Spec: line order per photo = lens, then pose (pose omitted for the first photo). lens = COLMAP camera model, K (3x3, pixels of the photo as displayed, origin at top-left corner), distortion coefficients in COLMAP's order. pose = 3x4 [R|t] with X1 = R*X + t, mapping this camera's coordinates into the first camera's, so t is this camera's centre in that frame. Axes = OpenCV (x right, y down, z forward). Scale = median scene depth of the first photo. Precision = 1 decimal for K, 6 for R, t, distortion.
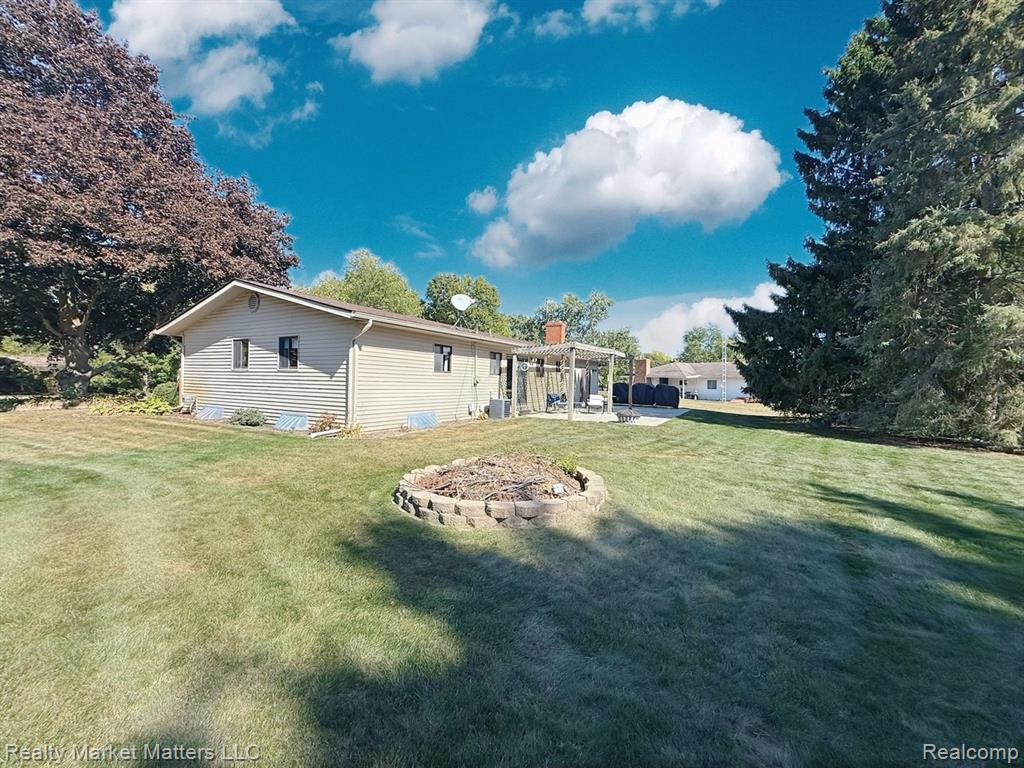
lens RADIAL K [[406.5, 0, 508.2], [0, 406.5, 385.5], [0, 0, 1]] dist [0.001129, 0.000243]
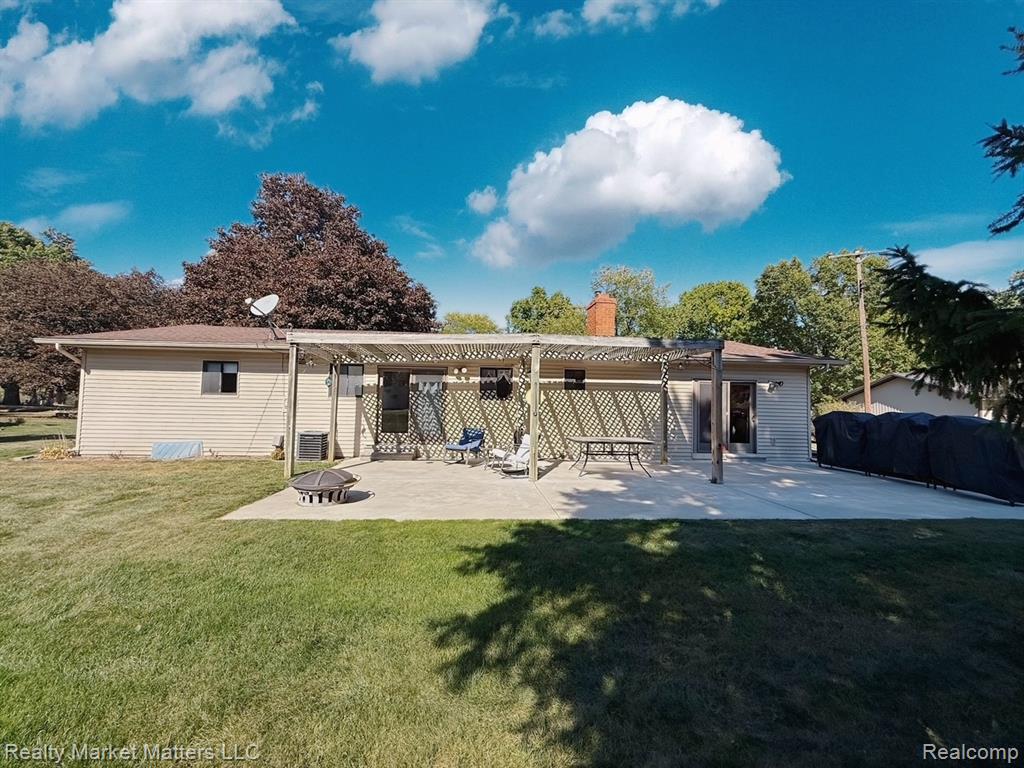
lens RADIAL K [[406.5, 0, 508.2], [0, 406.5, 385.5], [0, 0, 1]] dist [0.001129, 0.000243]
pose [[0.552046, -0.047834, -0.832440, 0.765835], [-0.014380, 0.997658, -0.066864, -0.003572], [0.833690, 0.048883, 0.550065, 0.934598]]
